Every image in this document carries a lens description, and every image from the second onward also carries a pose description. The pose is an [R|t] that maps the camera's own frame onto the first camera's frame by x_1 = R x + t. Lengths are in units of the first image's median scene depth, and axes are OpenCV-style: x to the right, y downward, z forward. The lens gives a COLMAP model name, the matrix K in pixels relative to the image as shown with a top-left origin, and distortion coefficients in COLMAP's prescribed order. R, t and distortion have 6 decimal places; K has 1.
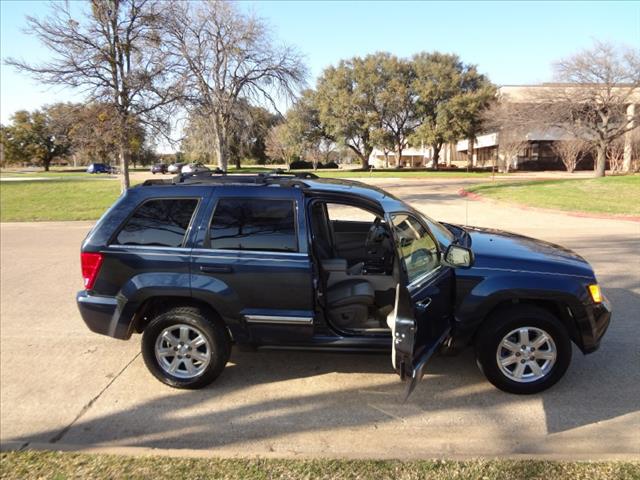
lens RADIAL K [[480.4, 0, 322.3], [0, 480.4, 231.0], [0, 0, 1]] dist [-0.052134, 0.014153]
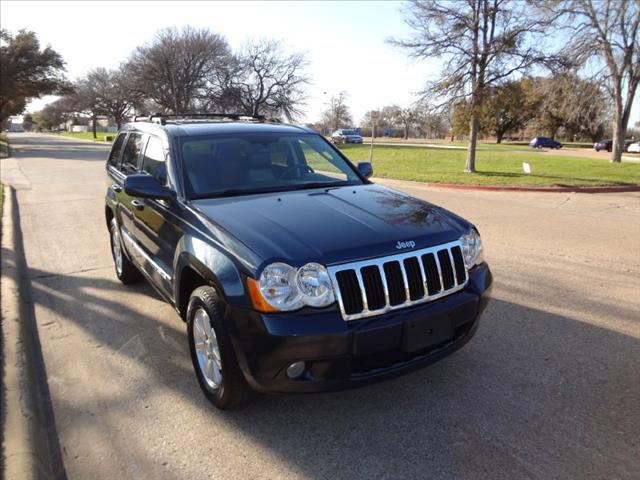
lens RADIAL K [[480.4, 0, 316.4], [0, 480.4, 231.5], [0, 0, 1]] dist [-0.052134, 0.014153]
pose [[0.584525, 0.178625, -0.791470, 0.161184], [-0.140133, 0.983032, 0.118366, -0.004435], [0.799183, 0.041723, 0.599638, 0.101264]]
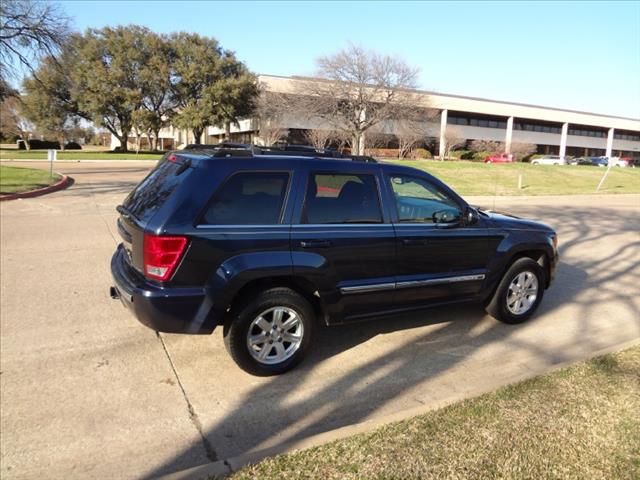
lens RADIAL K [[480.4, 0, 323.2], [0, 480.4, 228.5], [0, 0, 1]] dist [-0.052134, 0.014153]
pose [[0.857789, -0.052221, 0.511342, -0.105796], [0.038384, 0.998556, 0.037589, 0.001577], [-0.512566, -0.012616, 0.858555, 0.022153]]
